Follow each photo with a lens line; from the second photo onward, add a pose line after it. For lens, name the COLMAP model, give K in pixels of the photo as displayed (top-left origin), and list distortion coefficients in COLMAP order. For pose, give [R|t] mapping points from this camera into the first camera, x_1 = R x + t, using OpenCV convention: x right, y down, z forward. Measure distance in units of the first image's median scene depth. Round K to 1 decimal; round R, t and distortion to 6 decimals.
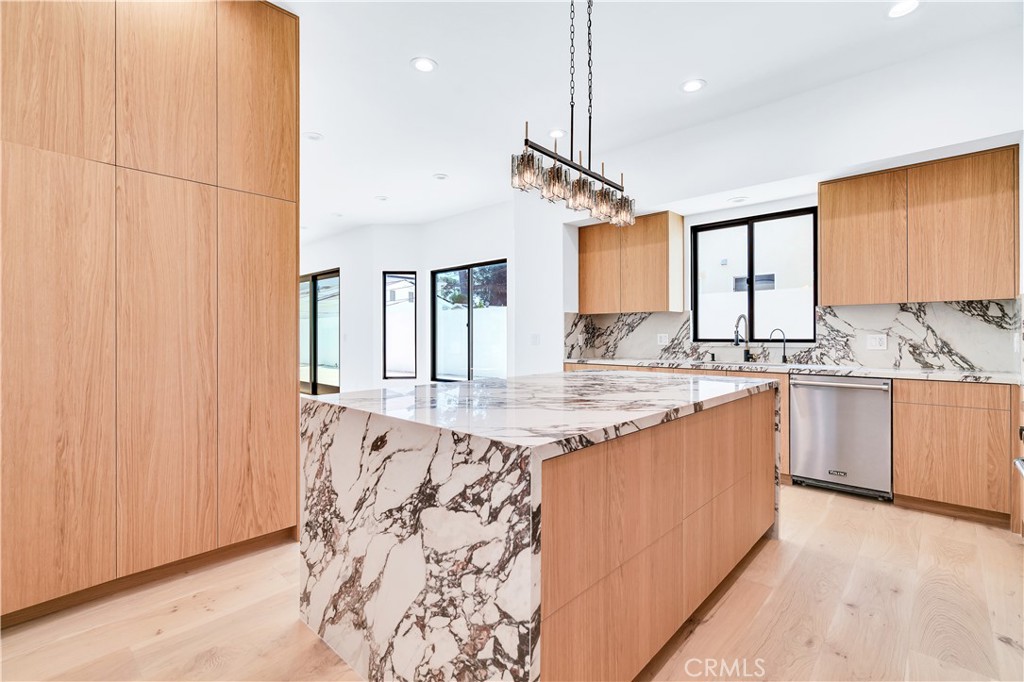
lens RADIAL K [[472.9, 0, 501.6], [0, 472.9, 337.0], [0, 0, 1]] dist [-0.003738, 0.000765]
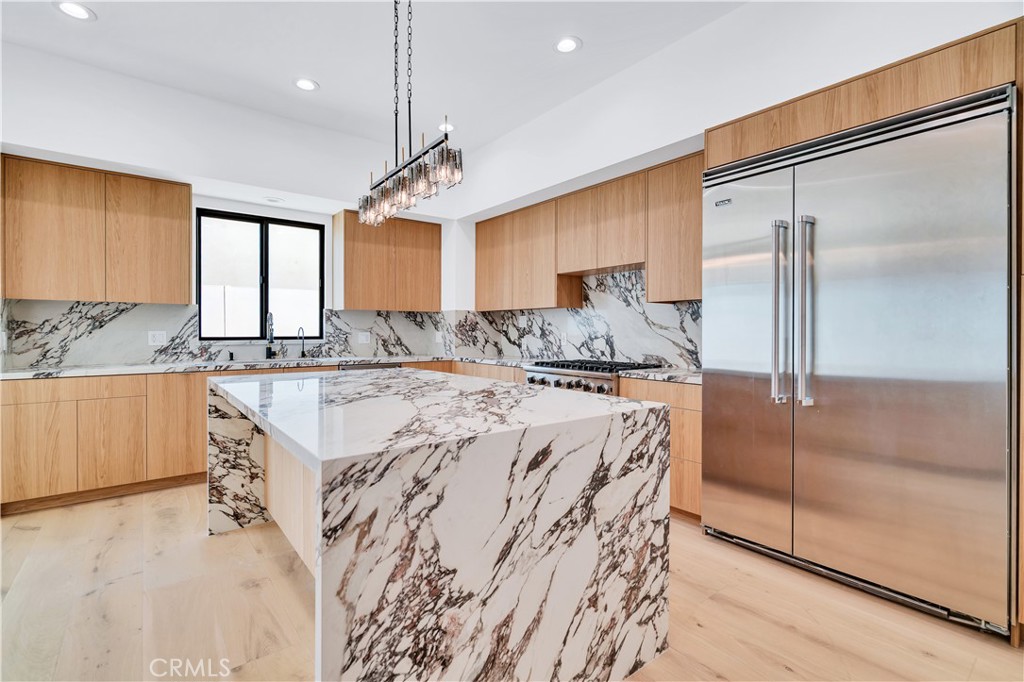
lens RADIAL K [[472.9, 0, 507.3], [0, 472.9, 335.7], [0, 0, 1]] dist [-0.003738, 0.000765]
pose [[0.133510, -0.007257, 0.991021, -1.107660], [0.002540, 0.999972, 0.006981, -0.009788], [-0.991044, 0.001586, 0.133525, 0.916389]]
